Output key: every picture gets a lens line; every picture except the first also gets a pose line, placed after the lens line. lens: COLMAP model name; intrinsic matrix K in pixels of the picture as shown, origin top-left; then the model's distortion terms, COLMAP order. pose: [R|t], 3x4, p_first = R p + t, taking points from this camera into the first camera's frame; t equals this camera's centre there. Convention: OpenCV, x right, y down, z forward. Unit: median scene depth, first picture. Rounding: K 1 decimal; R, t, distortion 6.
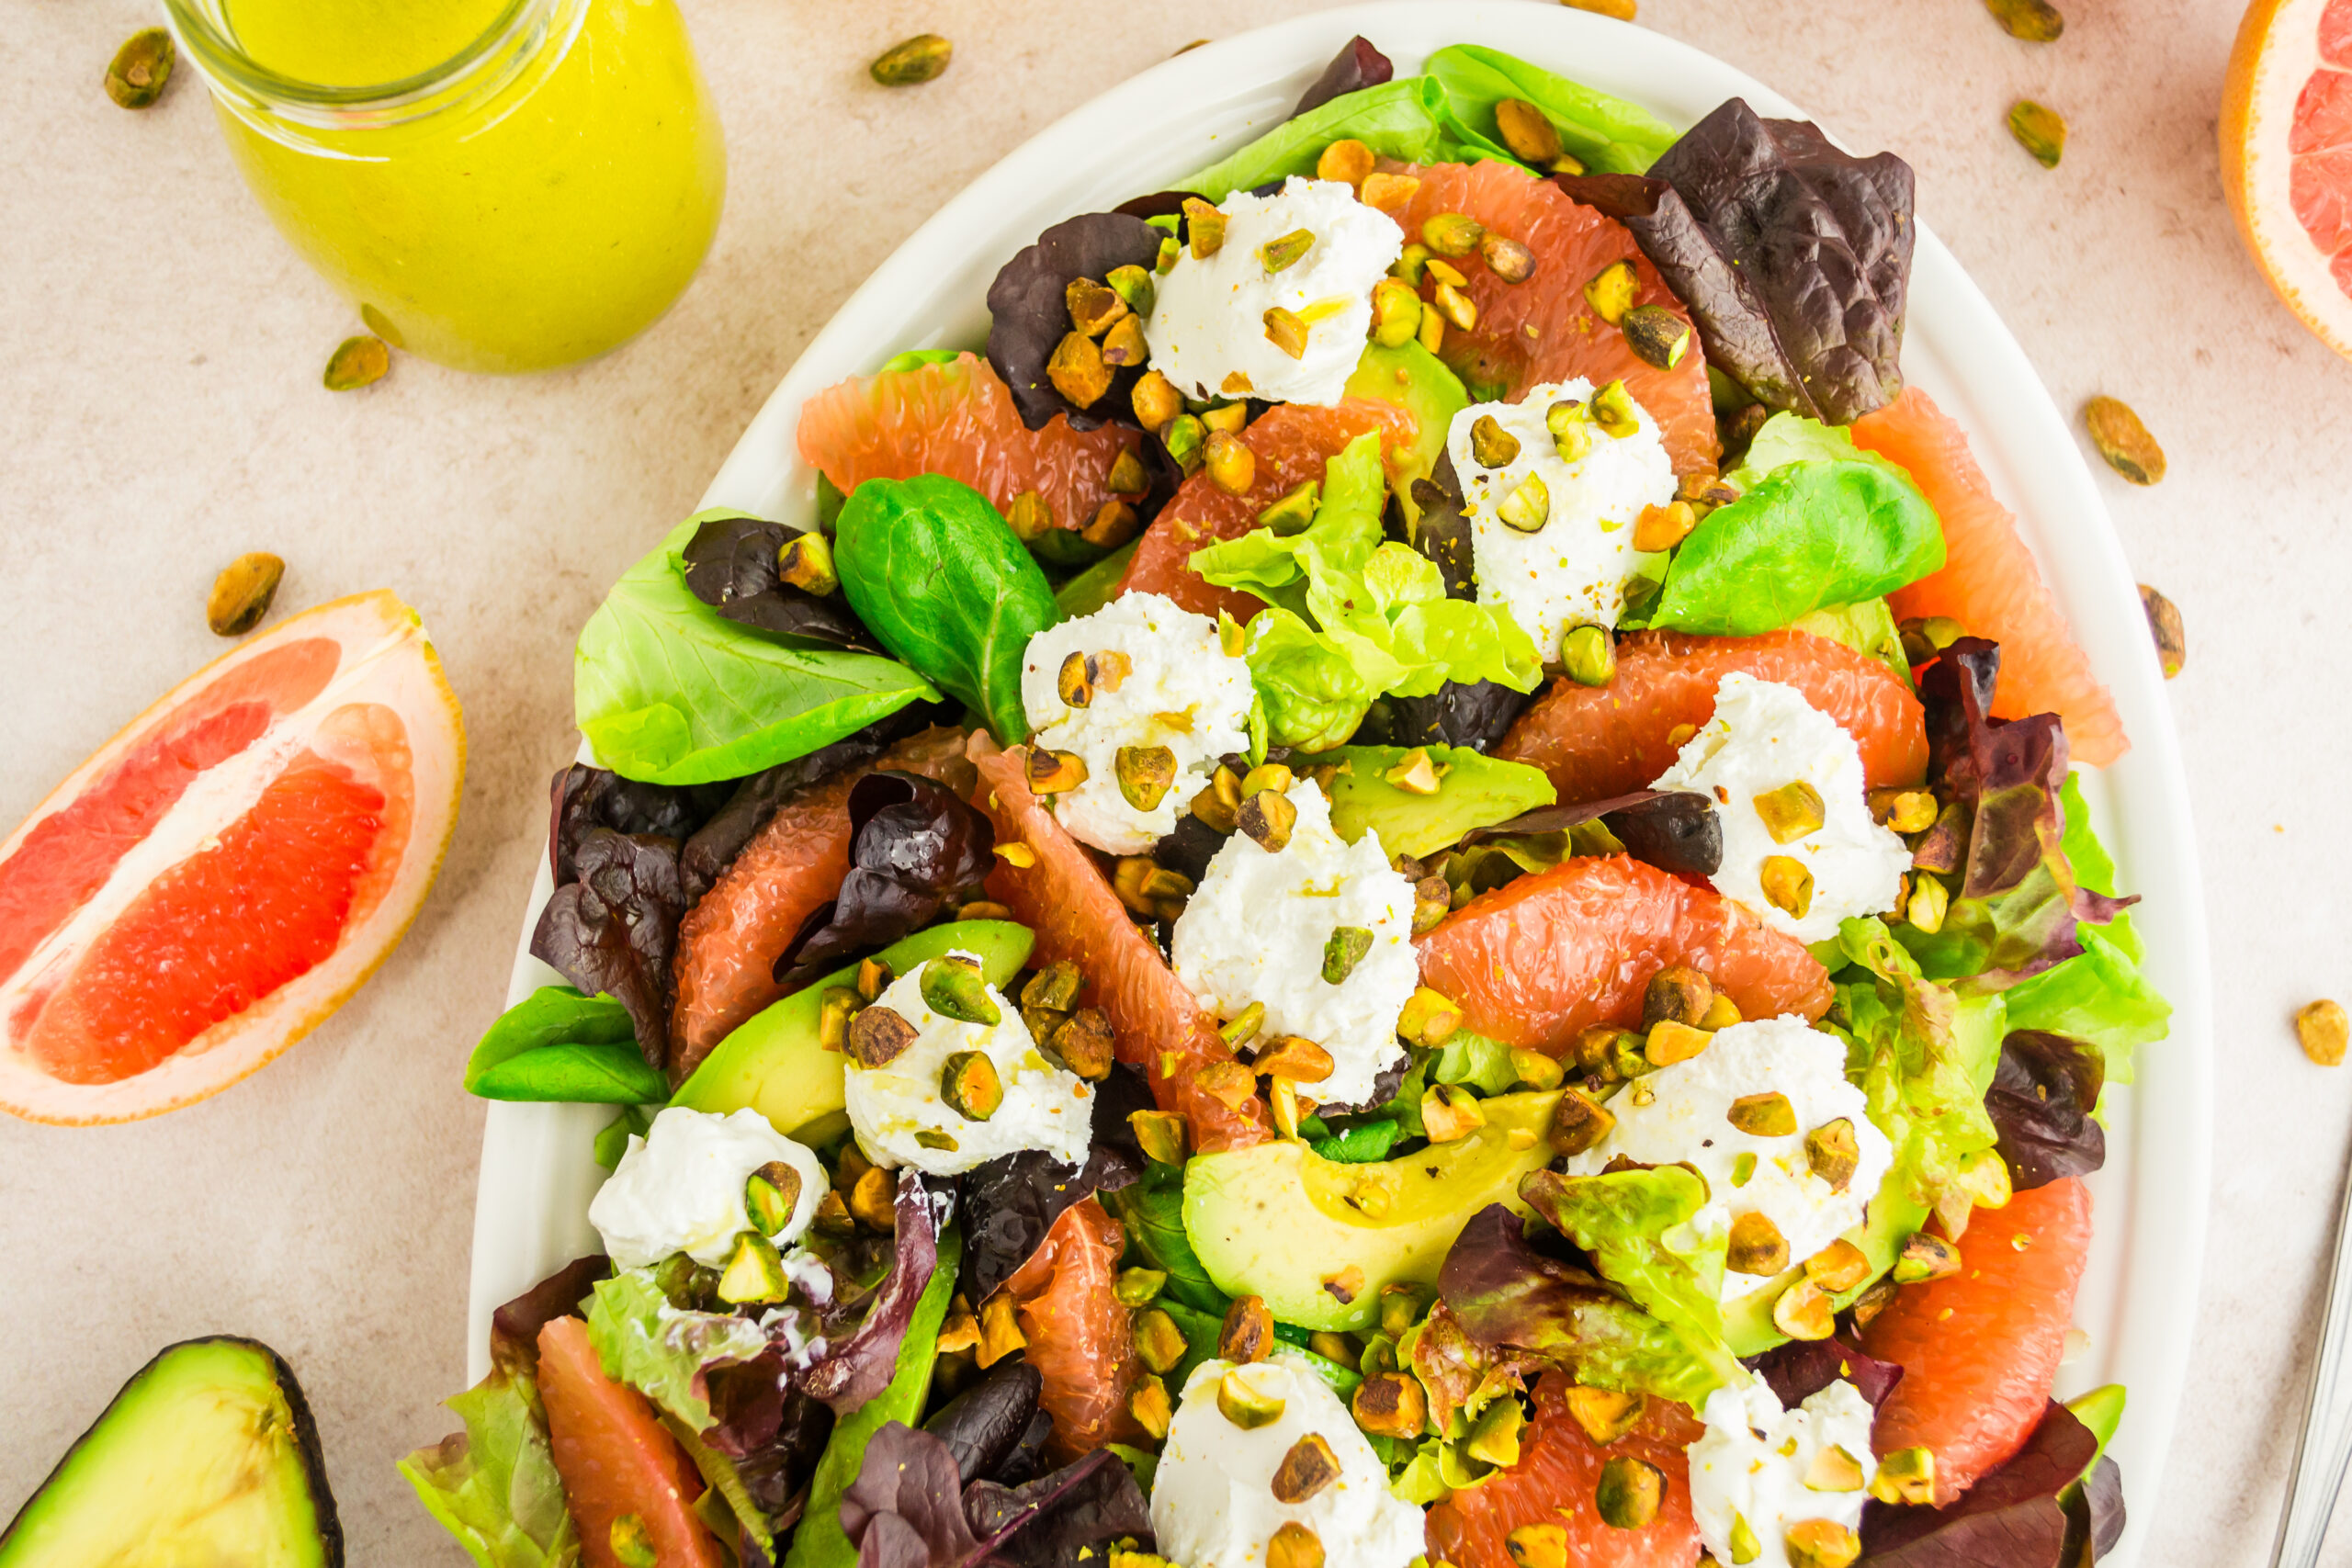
lens RADIAL K [[2403.6, 0, 1191.3], [0, 2403.6, 791.5], [0, 0, 1]] dist [0.017183, -0.024300]
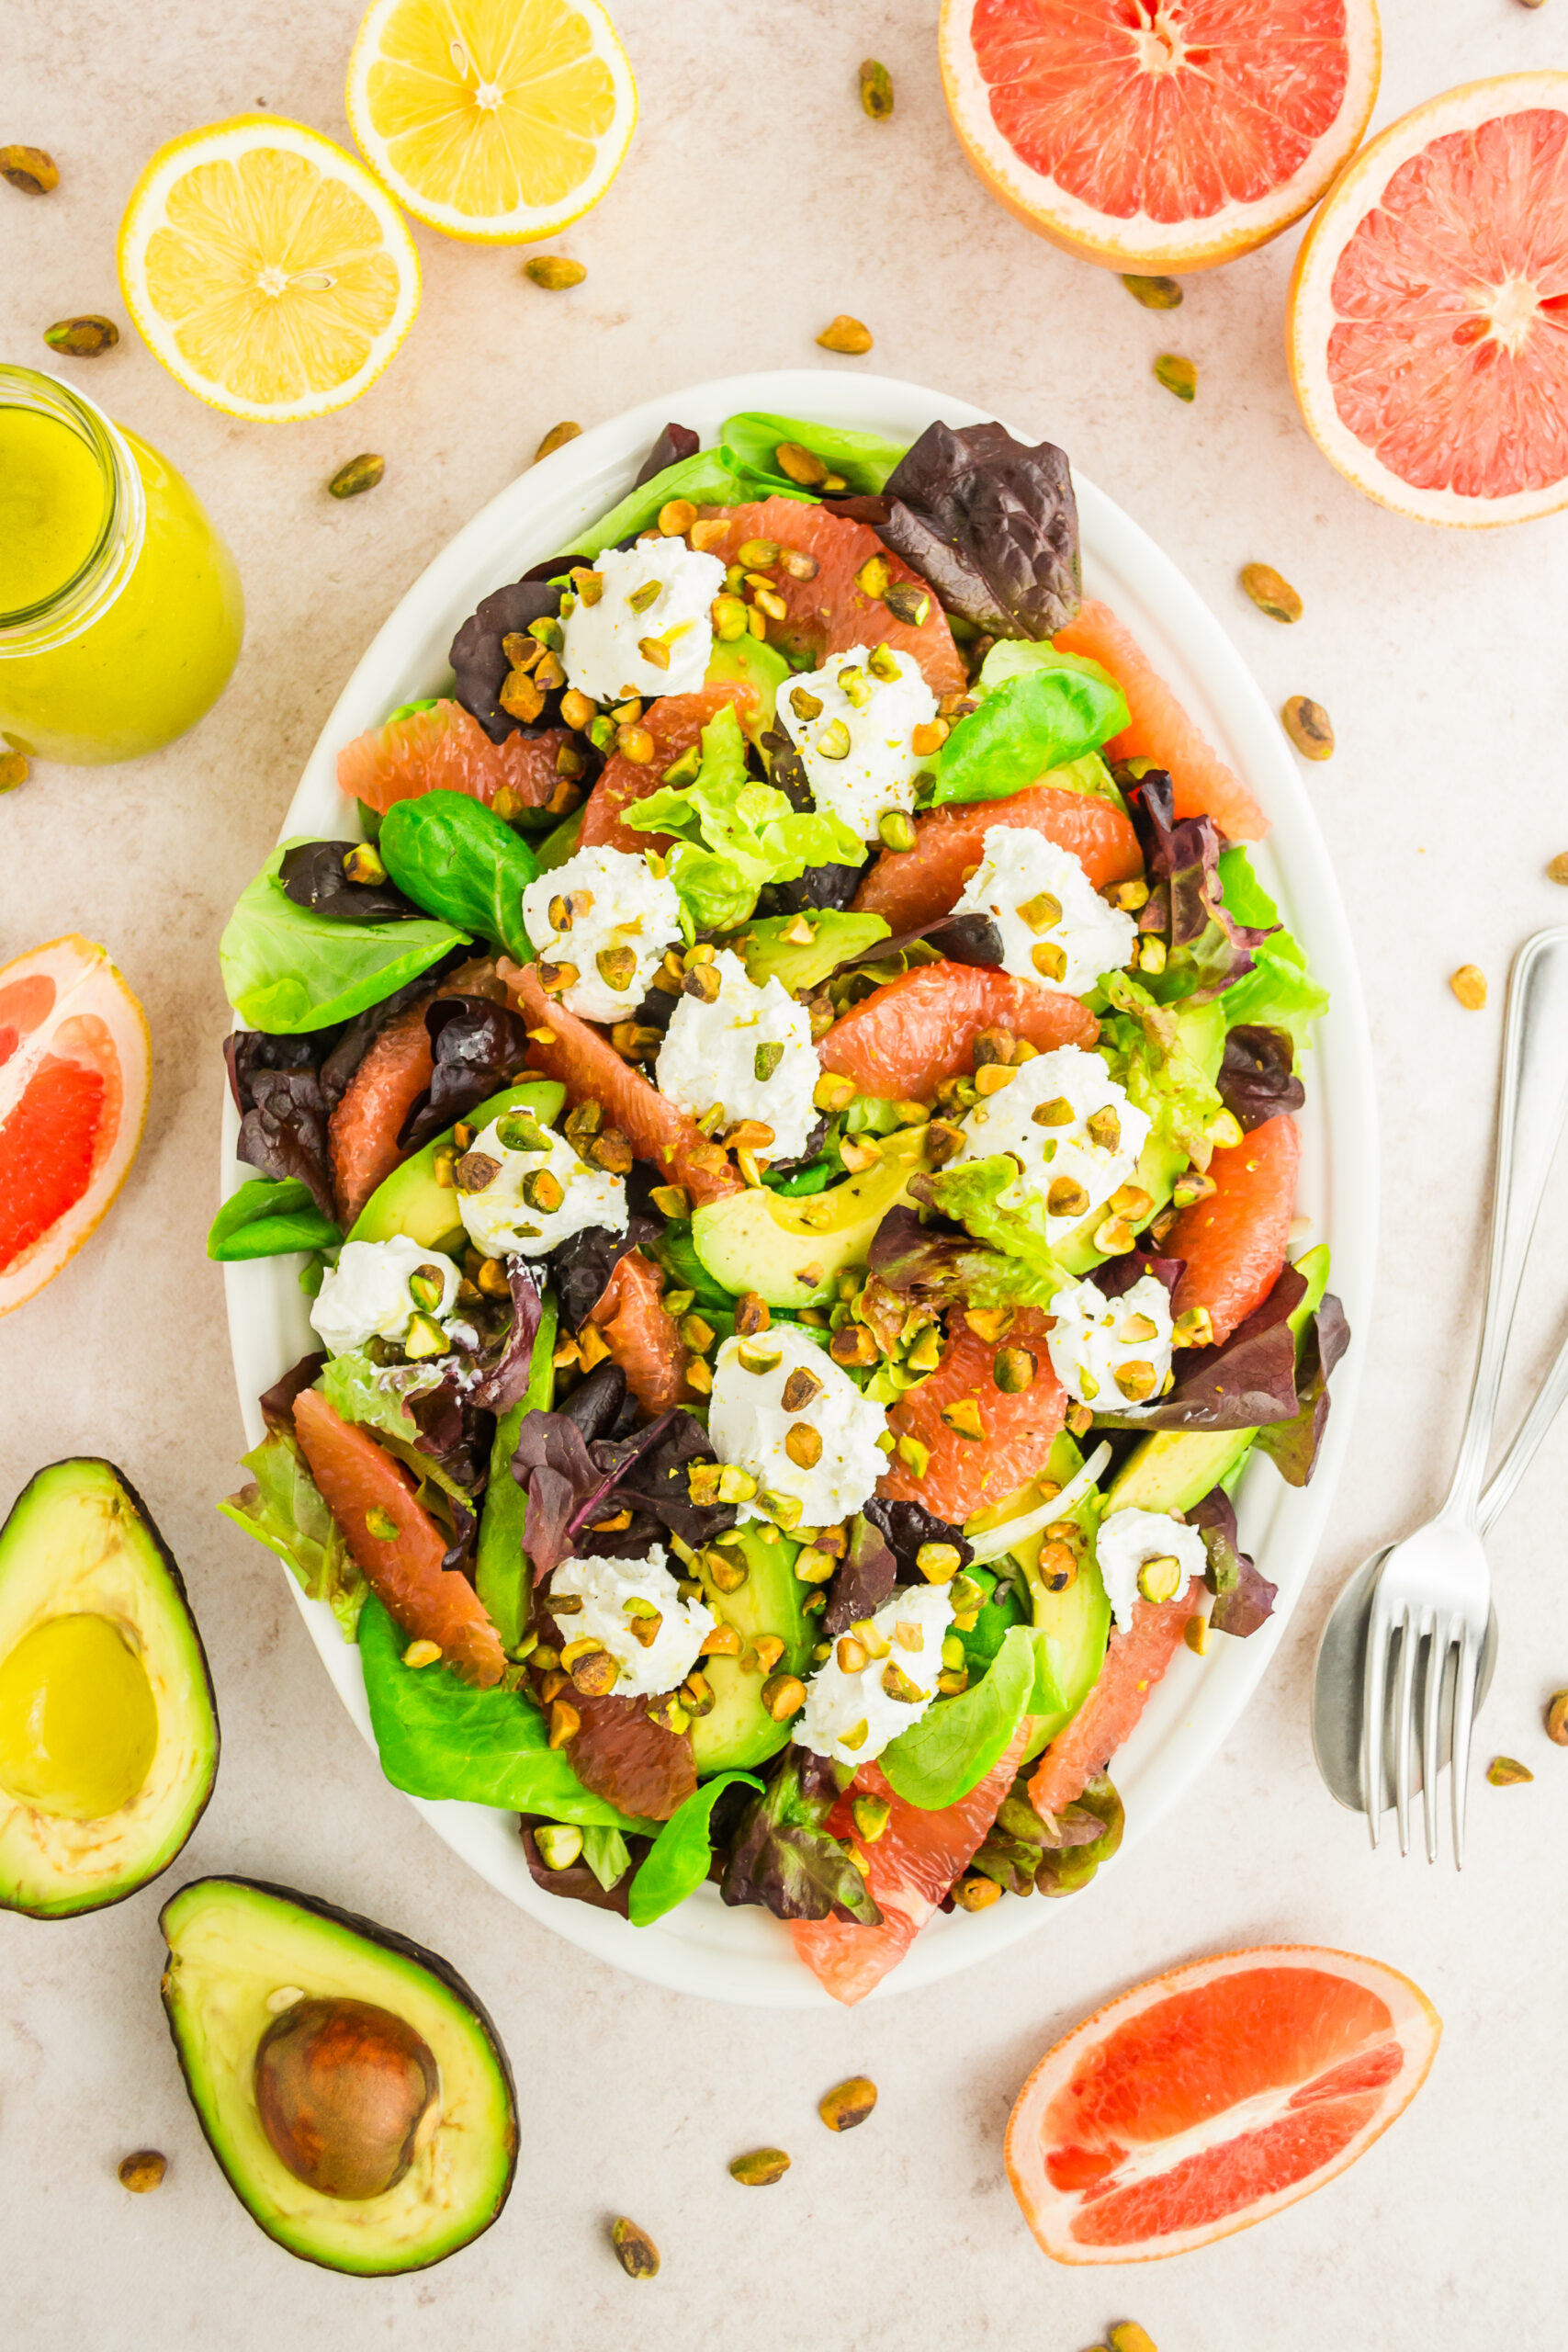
lens RADIAL K [[2466.0, 0, 774.2], [0, 2466.0, 1114.7], [0, 0, 1]] dist [0.017920, -0.007979]
pose [[0.982694, -0.184950, 0.010249, 0.042748], [0.183578, 0.979801, 0.079298, -0.020369], [-0.024708, -0.076044, 0.996798, -0.522906]]
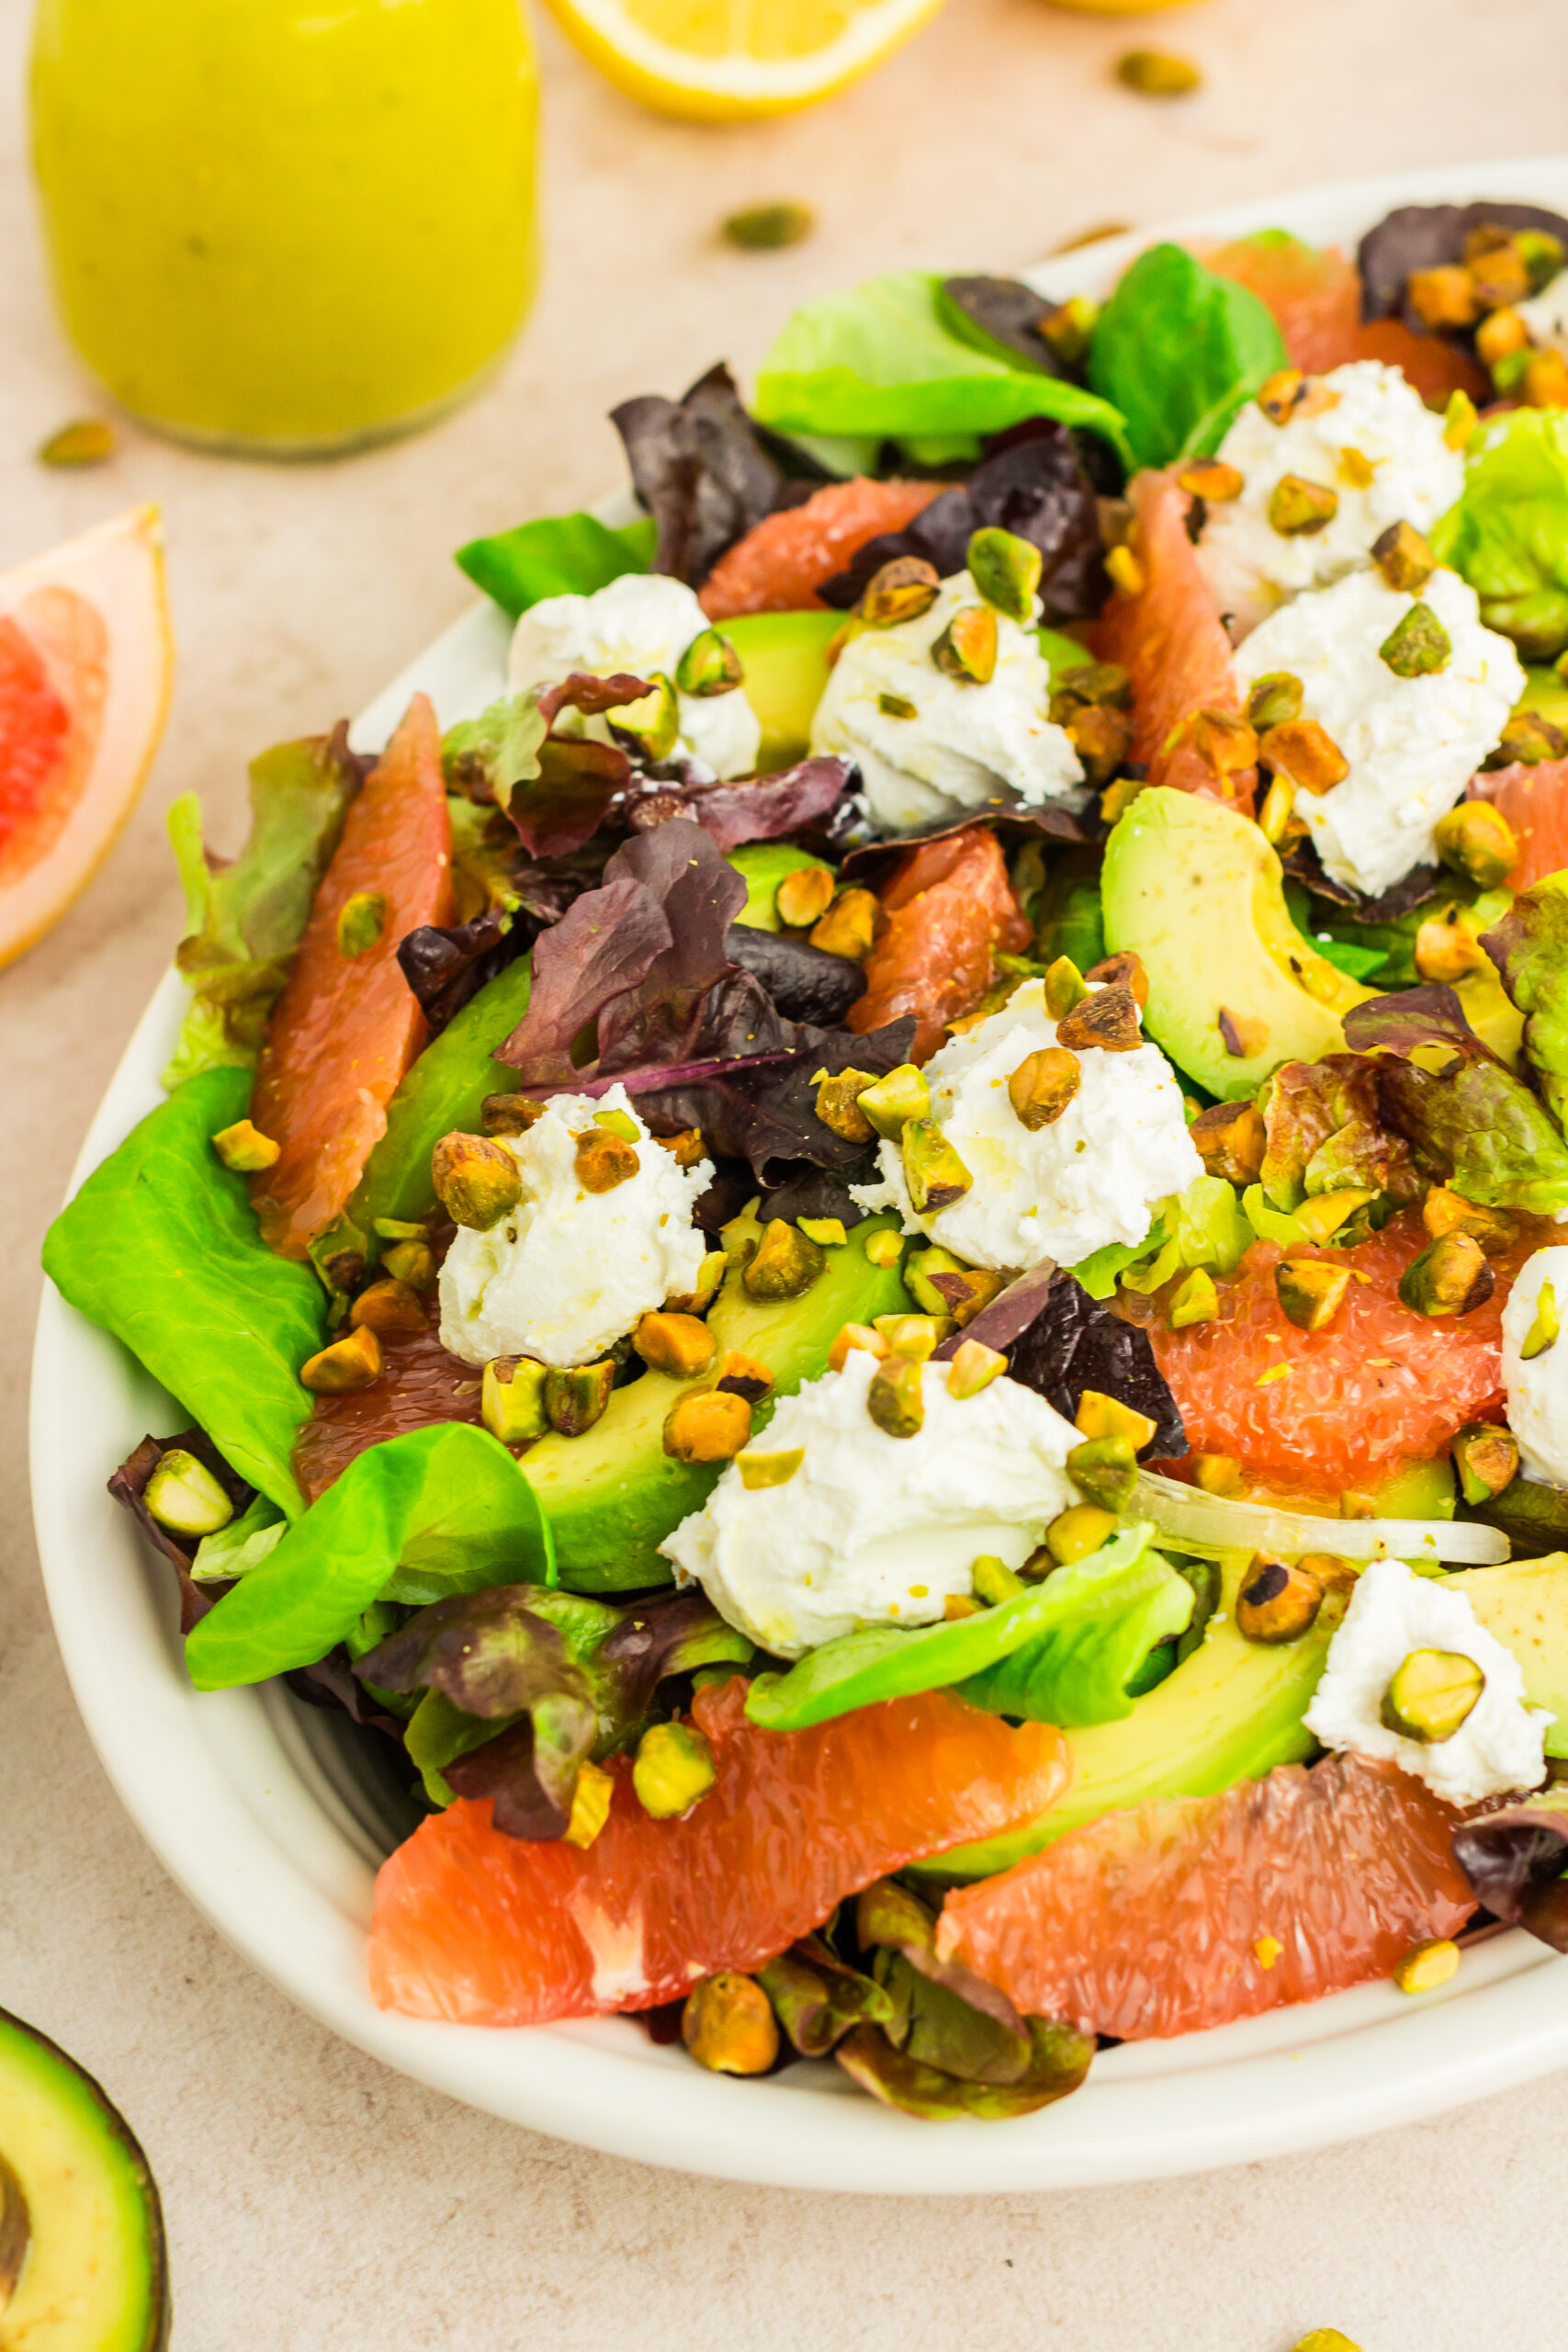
lens RADIAL K [[5116.6, 0, 784.0], [0, 5116.6, 1176.0], [0, 0, 1]] dist [0.048553, -0.118144]
pose [[0.863685, 0.367457, -0.344997, 0.534630], [-0.493523, 0.755574, -0.430748, 1.043435], [0.102390, 0.542294, 0.833926, -0.435150]]
